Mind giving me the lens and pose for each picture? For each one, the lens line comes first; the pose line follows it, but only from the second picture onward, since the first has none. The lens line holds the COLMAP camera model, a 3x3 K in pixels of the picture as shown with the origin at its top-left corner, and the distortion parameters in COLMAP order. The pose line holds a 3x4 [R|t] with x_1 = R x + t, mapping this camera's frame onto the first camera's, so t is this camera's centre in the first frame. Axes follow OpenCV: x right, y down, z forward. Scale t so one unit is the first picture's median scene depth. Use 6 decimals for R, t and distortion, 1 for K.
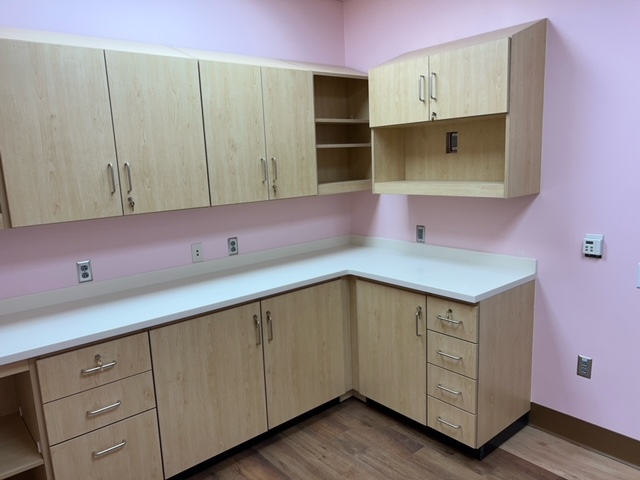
lens RADIAL K [[486.2, 0, 320.1], [0, 486.2, 241.7], [0, 0, 1]] dist [0.048793, -0.055956]
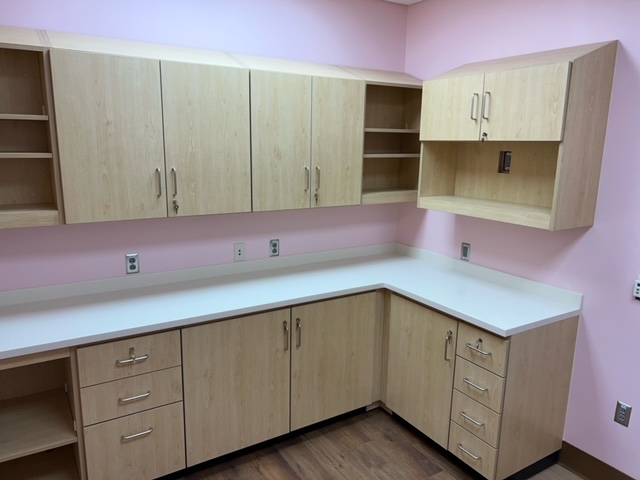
lens RADIAL K [[486.2, 0, 319.3], [0, 486.2, 240.9], [0, 0, 1]] dist [0.048793, -0.055956]
pose [[0.987450, 0.088741, -0.130645, 0.057211], [-0.084683, 0.995746, 0.036308, -0.061286], [0.133311, -0.024789, 0.990764, -0.002925]]
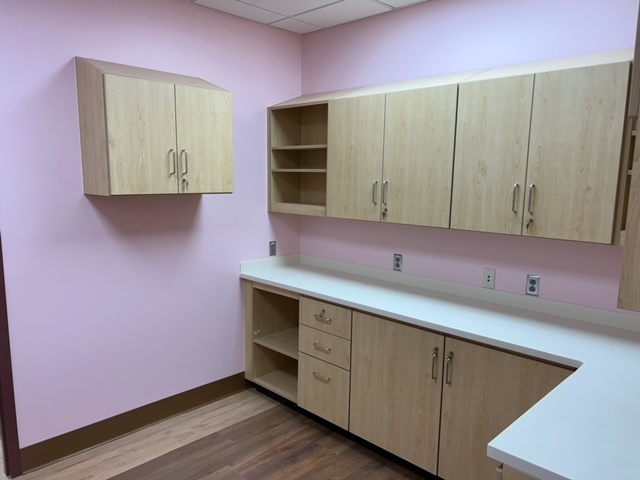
lens RADIAL K [[486.2, 0, 324.2], [0, 486.2, 249.9], [0, 0, 1]] dist [0.048793, -0.055956]
pose [[0.089372, 0.184551, -0.978751, 0.742233], [-0.201469, 0.965719, 0.163697, -0.142429], [0.975409, 0.182558, 0.123489, 0.633691]]
